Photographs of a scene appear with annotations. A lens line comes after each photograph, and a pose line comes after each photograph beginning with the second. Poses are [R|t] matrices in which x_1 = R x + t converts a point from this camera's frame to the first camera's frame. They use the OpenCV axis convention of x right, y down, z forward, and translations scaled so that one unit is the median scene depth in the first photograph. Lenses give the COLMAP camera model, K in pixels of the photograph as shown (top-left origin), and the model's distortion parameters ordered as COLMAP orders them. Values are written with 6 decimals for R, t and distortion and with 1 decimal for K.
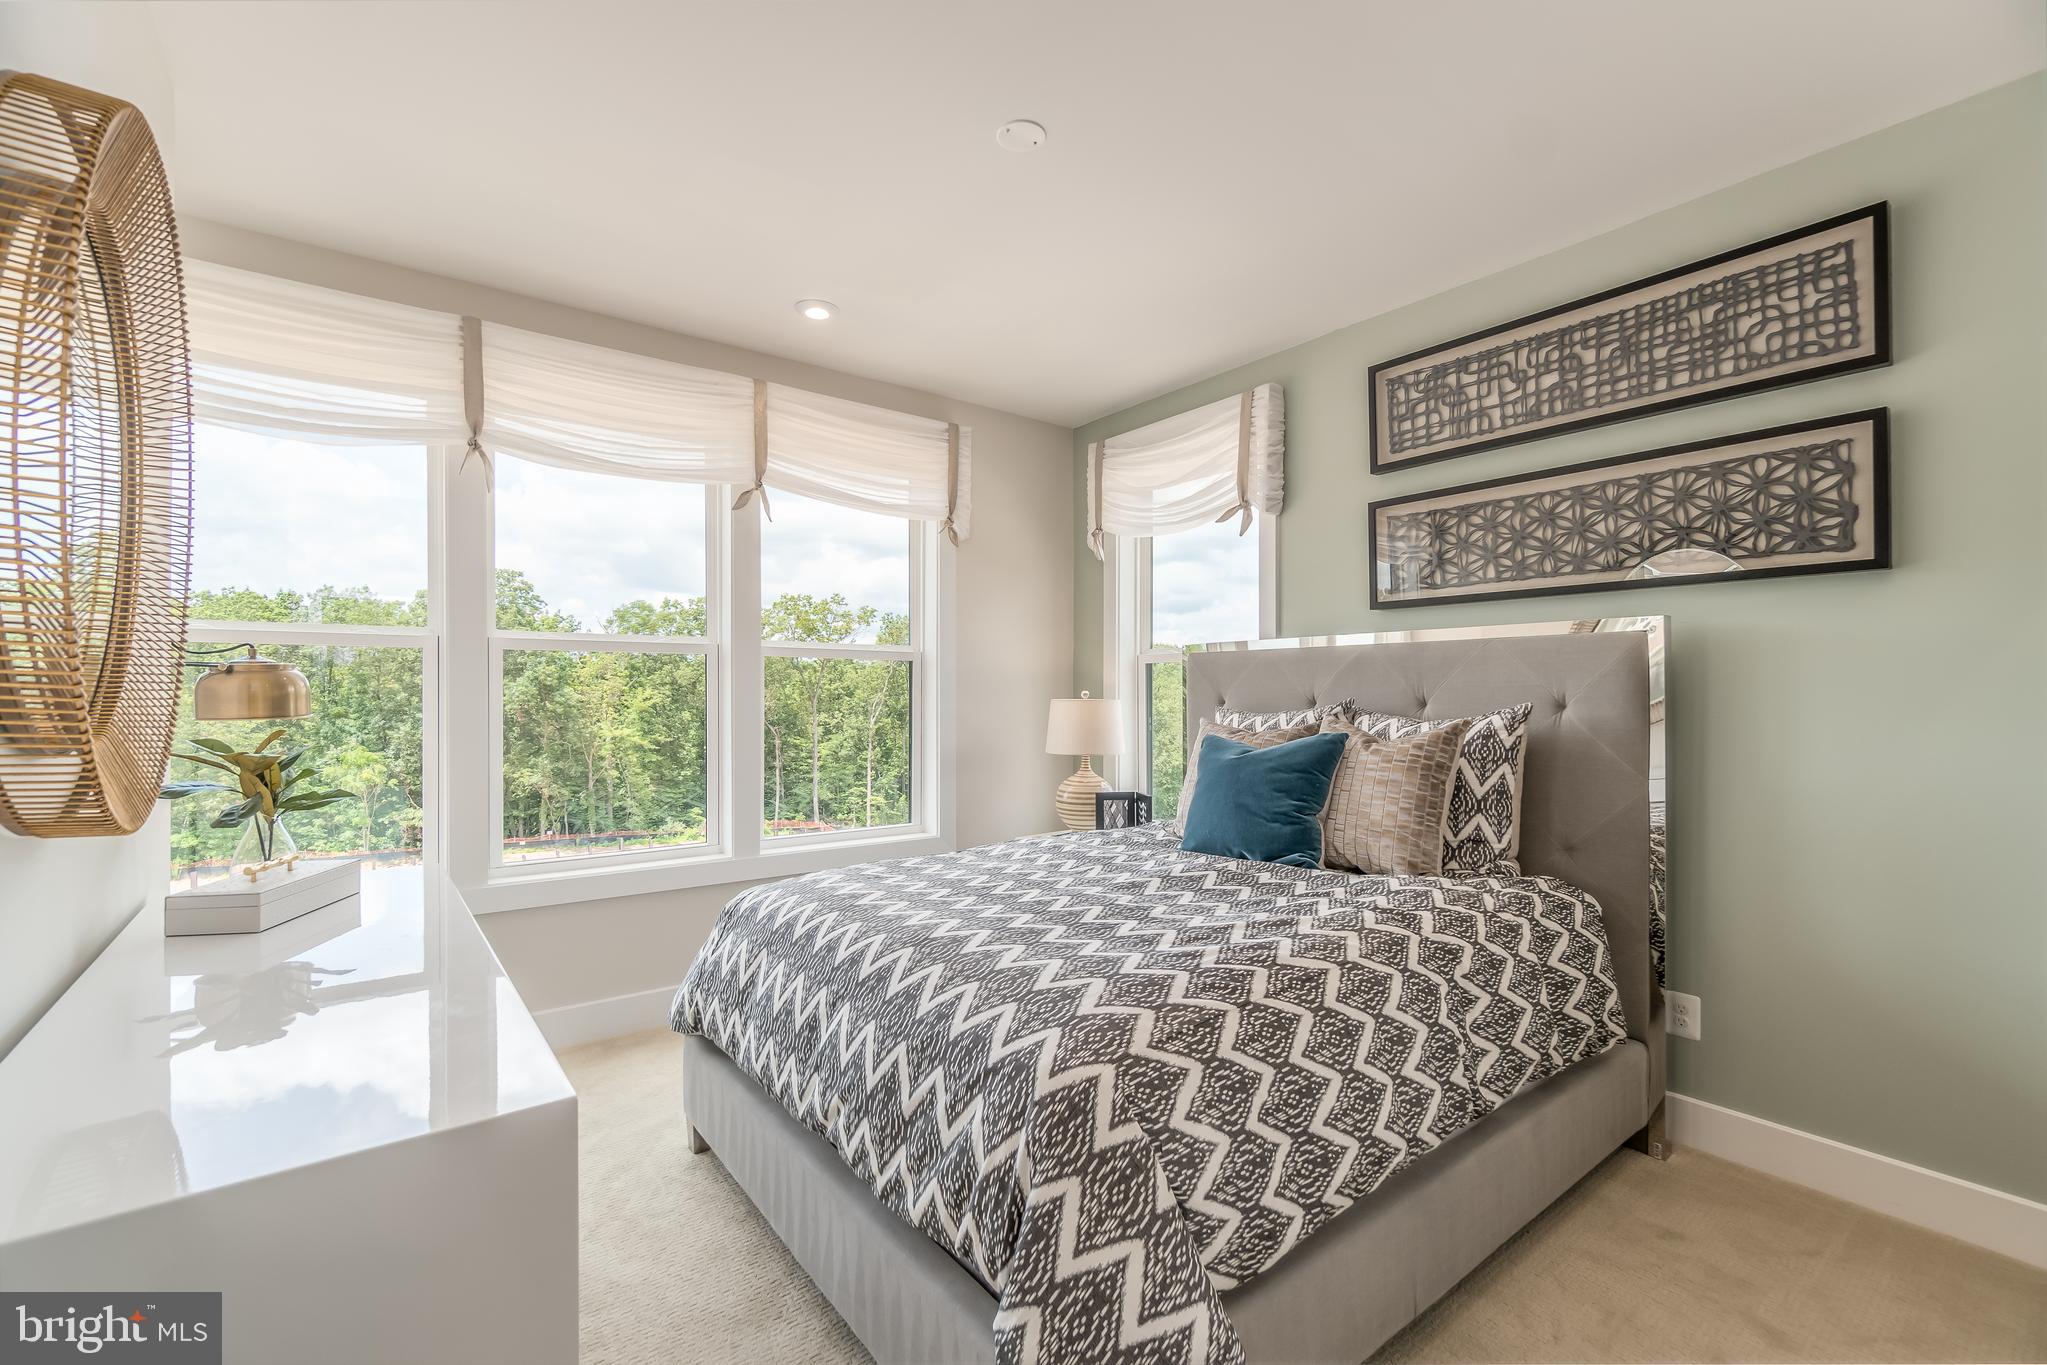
lens RADIAL K [[885.8, 0, 1026.5], [0, 885.8, 692.4], [0, 0, 1]] dist [-0.001594, 0.000379]
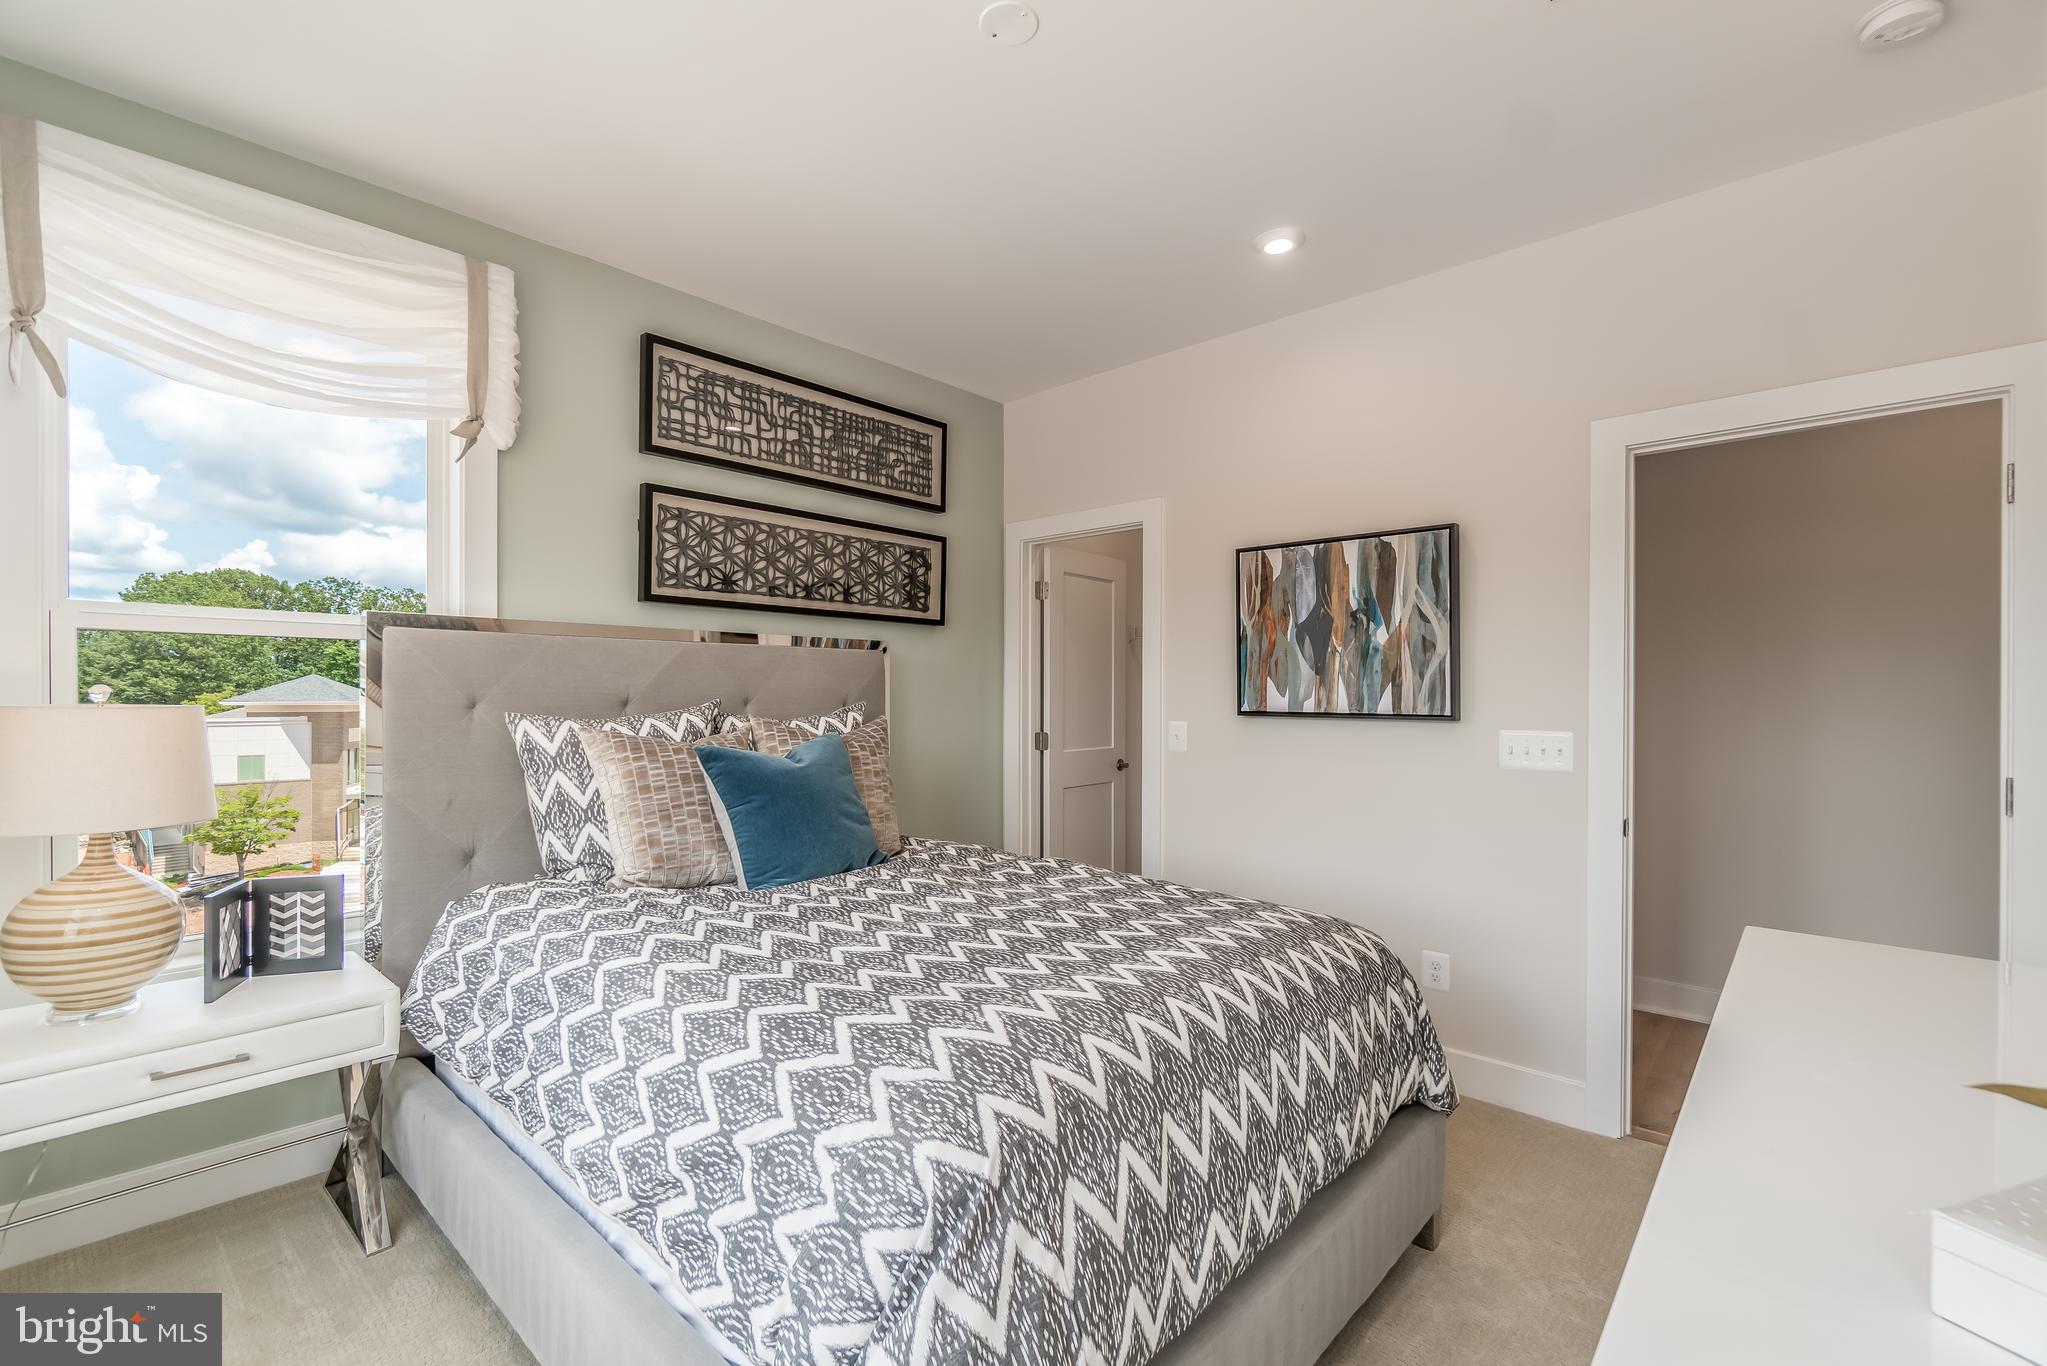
lens RADIAL K [[885.8, 0, 1023.7], [0, 885.8, 694.7], [0, 0, 1]] dist [-0.001594, 0.000379]
pose [[-0.170589, -0.001749, 0.985341, -0.639058], [-0.006183, 0.999981, 0.000704, -0.000851], [-0.985323, -0.005973, -0.170596, 0.867036]]
